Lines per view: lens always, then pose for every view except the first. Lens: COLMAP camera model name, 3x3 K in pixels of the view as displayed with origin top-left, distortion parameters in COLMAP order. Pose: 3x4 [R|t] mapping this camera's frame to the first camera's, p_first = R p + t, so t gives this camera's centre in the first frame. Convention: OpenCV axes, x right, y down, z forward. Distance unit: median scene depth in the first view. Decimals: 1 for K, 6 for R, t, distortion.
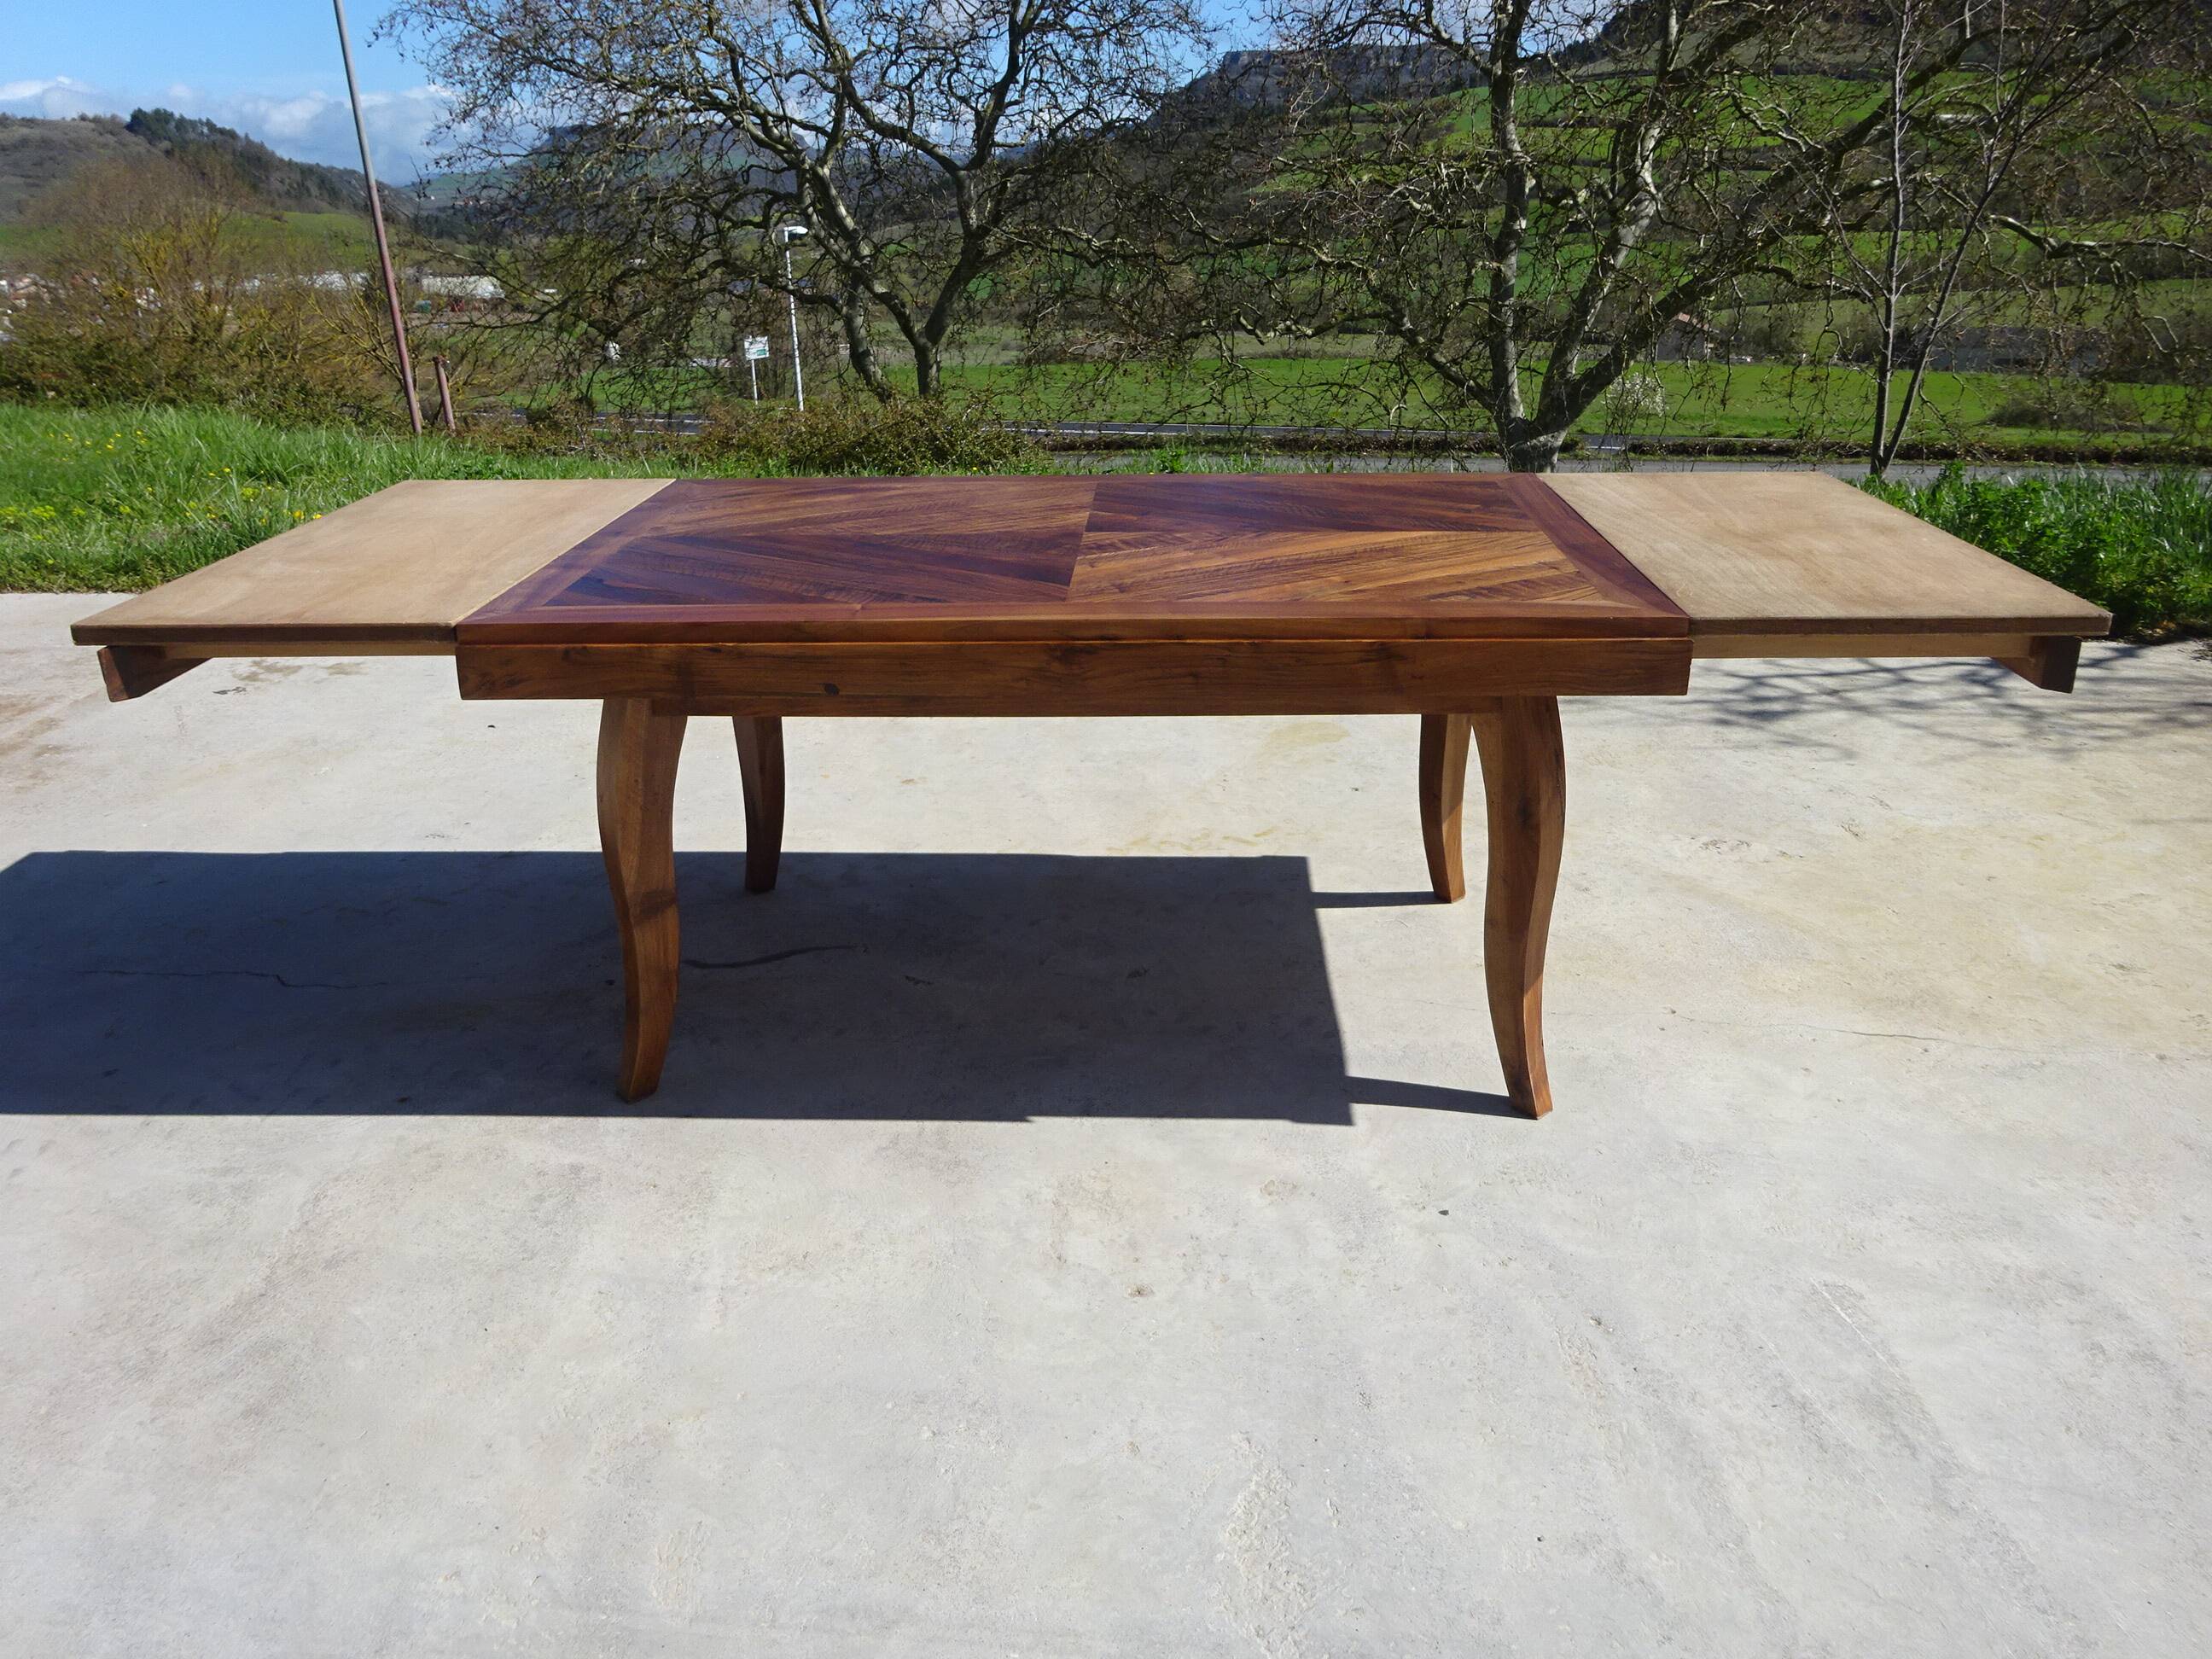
lens RADIAL K [[1691.0, 0, 1131.9], [0, 1691.0, 810.9], [0, 0, 1]] dist [0.000139, -0.002064]
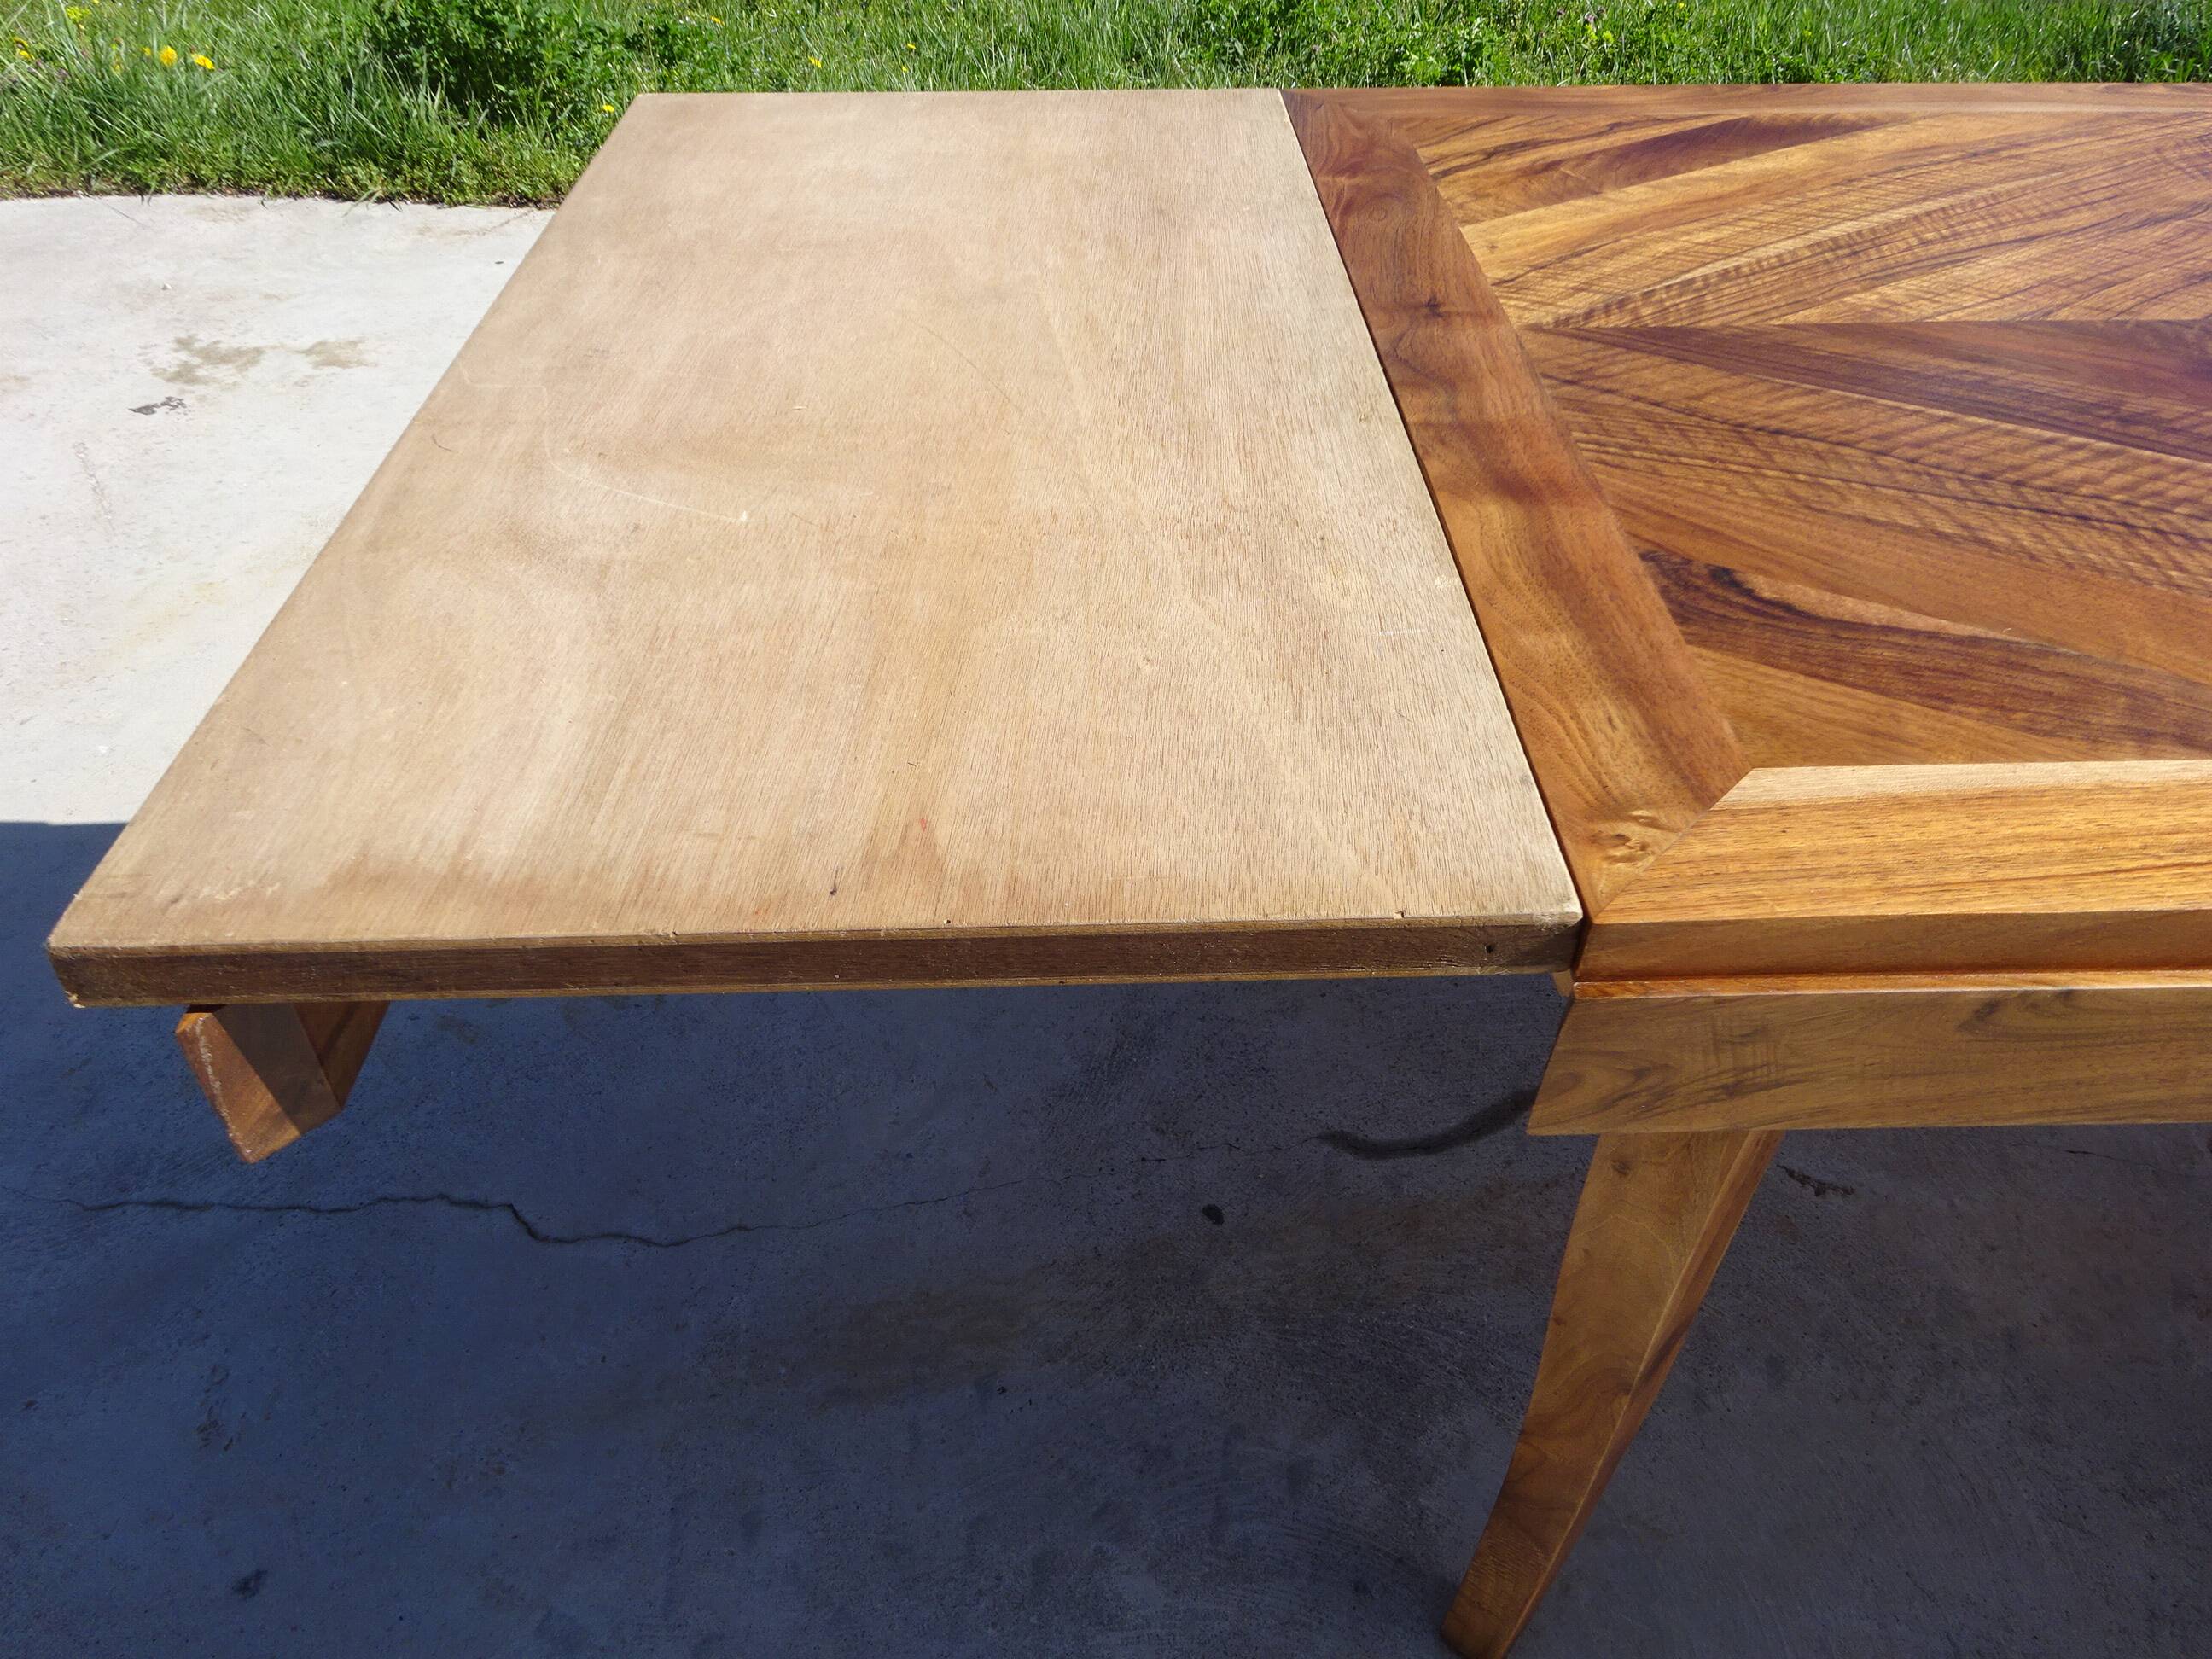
lens RADIAL K [[1691.0, 0, 1077.6], [0, 1691.0, 812.4], [0, 0, 1]] dist [0.000139, -0.002064]
pose [[0.998551, -0.023133, 0.048596, -0.414086], [0.008733, 0.960594, 0.277819, -0.164299], [-0.053108, -0.276992, 0.959404, 0.635092]]
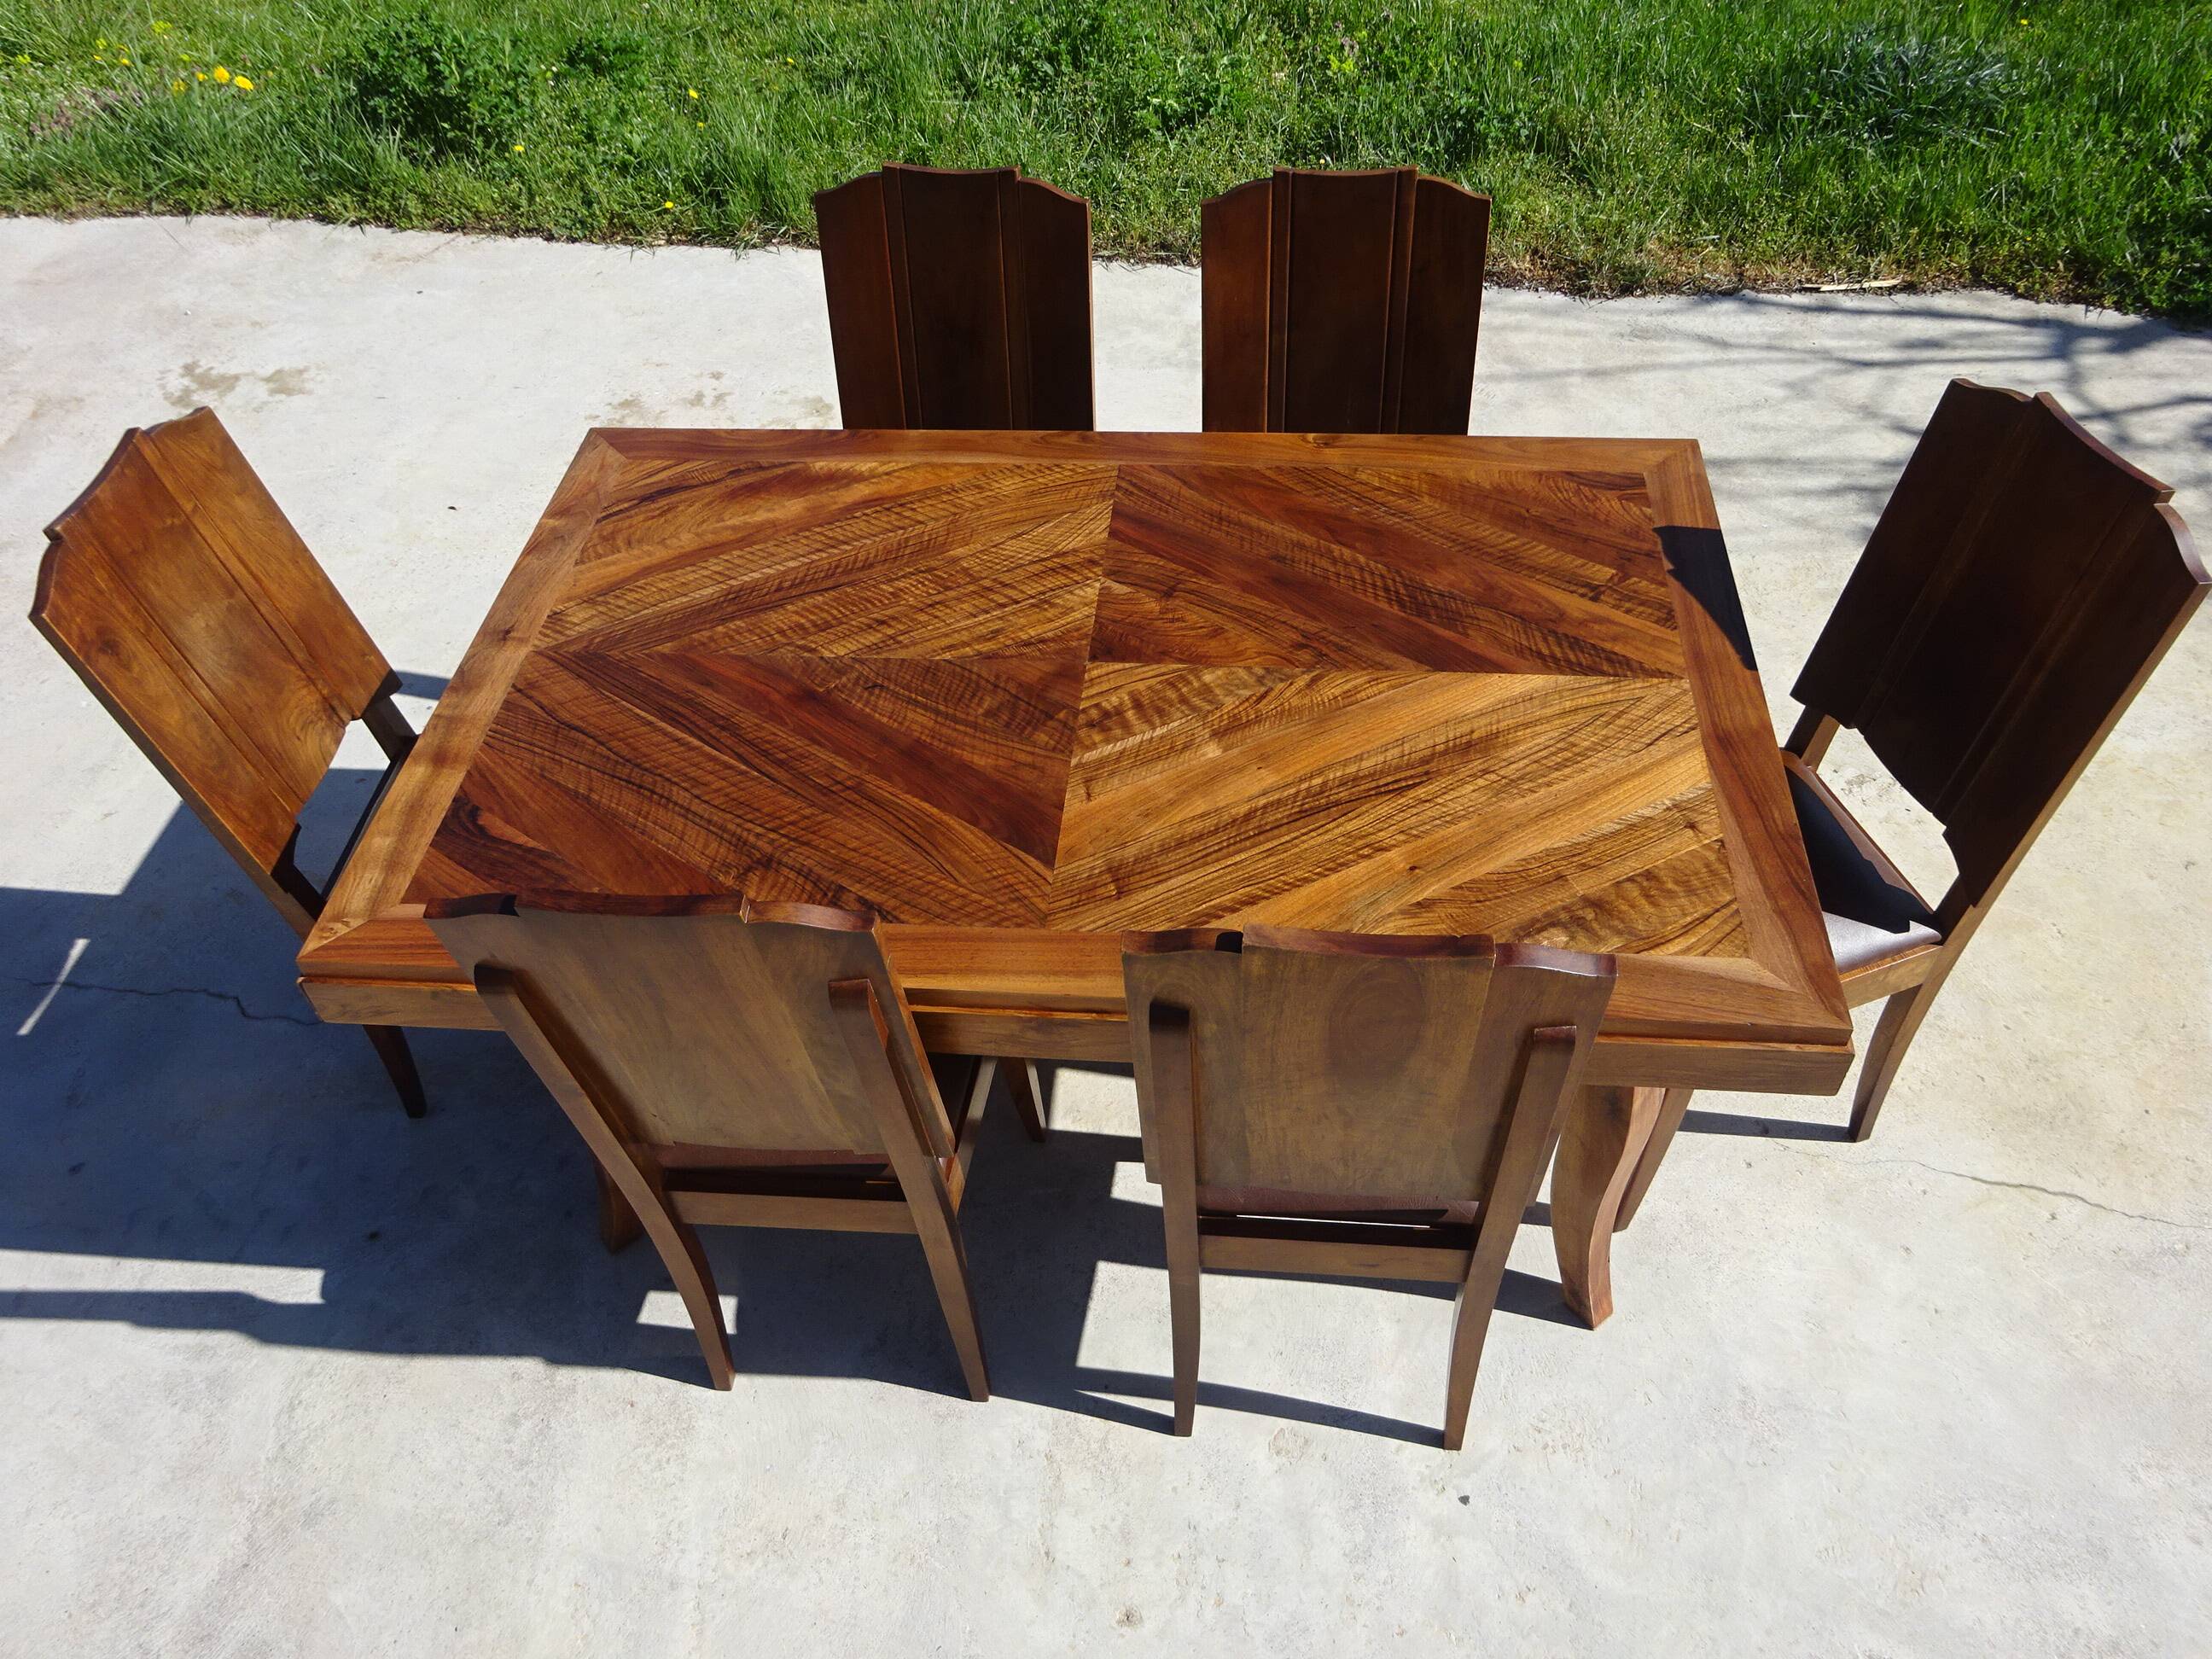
lens RADIAL K [[1691.0, 0, 1107.0], [0, 1691.0, 839.2], [0, 0, 1]] dist [0.000139, -0.002064]
pose [[0.997199, 0.028662, -0.069091, 0.037429], [0.003319, 0.905811, 0.423670, -0.423048], [0.074726, -0.422712, 0.903178, 0.264382]]
